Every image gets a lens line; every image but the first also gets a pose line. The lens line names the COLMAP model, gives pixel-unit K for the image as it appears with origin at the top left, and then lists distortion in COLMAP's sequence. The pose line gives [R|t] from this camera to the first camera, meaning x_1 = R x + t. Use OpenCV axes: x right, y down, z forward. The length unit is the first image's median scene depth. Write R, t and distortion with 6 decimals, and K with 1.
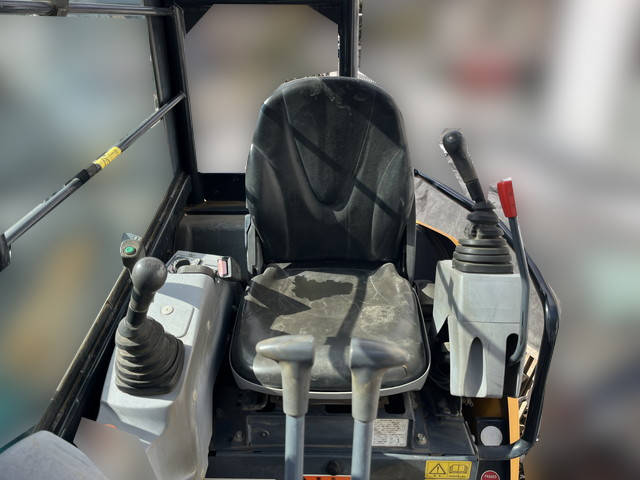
lens RADIAL K [[483.2, 0, 316.0], [0, 483.2, 243.2], [0, 0, 1]] dist [0.057428, -0.088097]
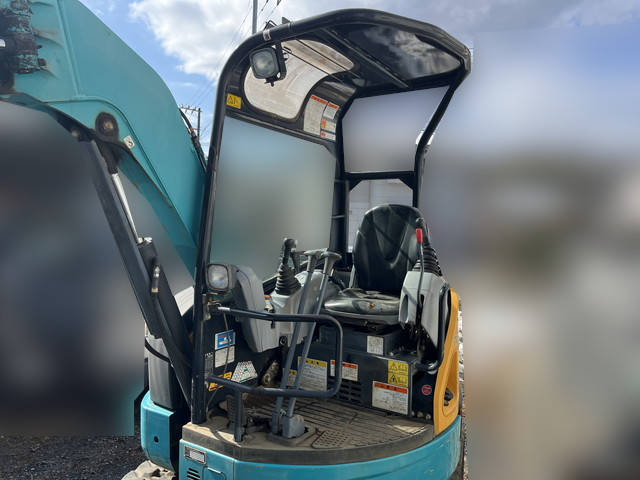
lens RADIAL K [[483.2, 0, 322.8], [0, 483.2, 236.7], [0, 0, 1]] dist [0.057428, -0.088097]
pose [[0.860795, 0.039555, -0.507412, 0.874157], [-0.235794, 0.914518, -0.328721, 0.606422], [0.451035, 0.402606, 0.796540, -0.875765]]
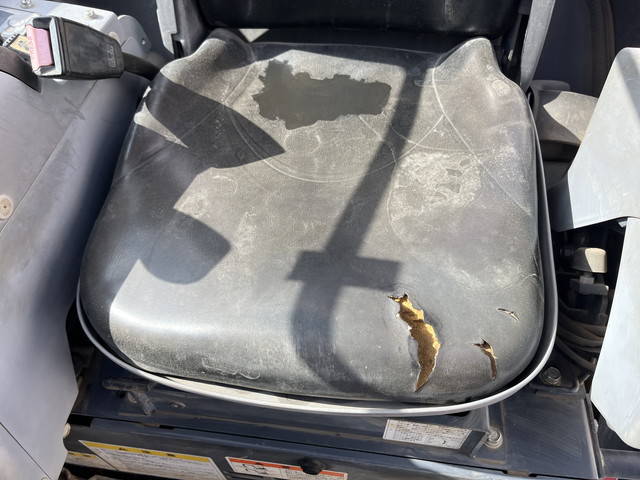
lens RADIAL K [[483.2, 0, 314.1], [0, 483.2, 236.8], [0, 0, 1]] dist [0.057428, -0.088097]
pose [[0.993843, 0.072671, -0.083639, 0.055986], [-0.025891, 0.886285, 0.462417, 0.000520], [0.107733, -0.457404, 0.882709, 0.555570]]
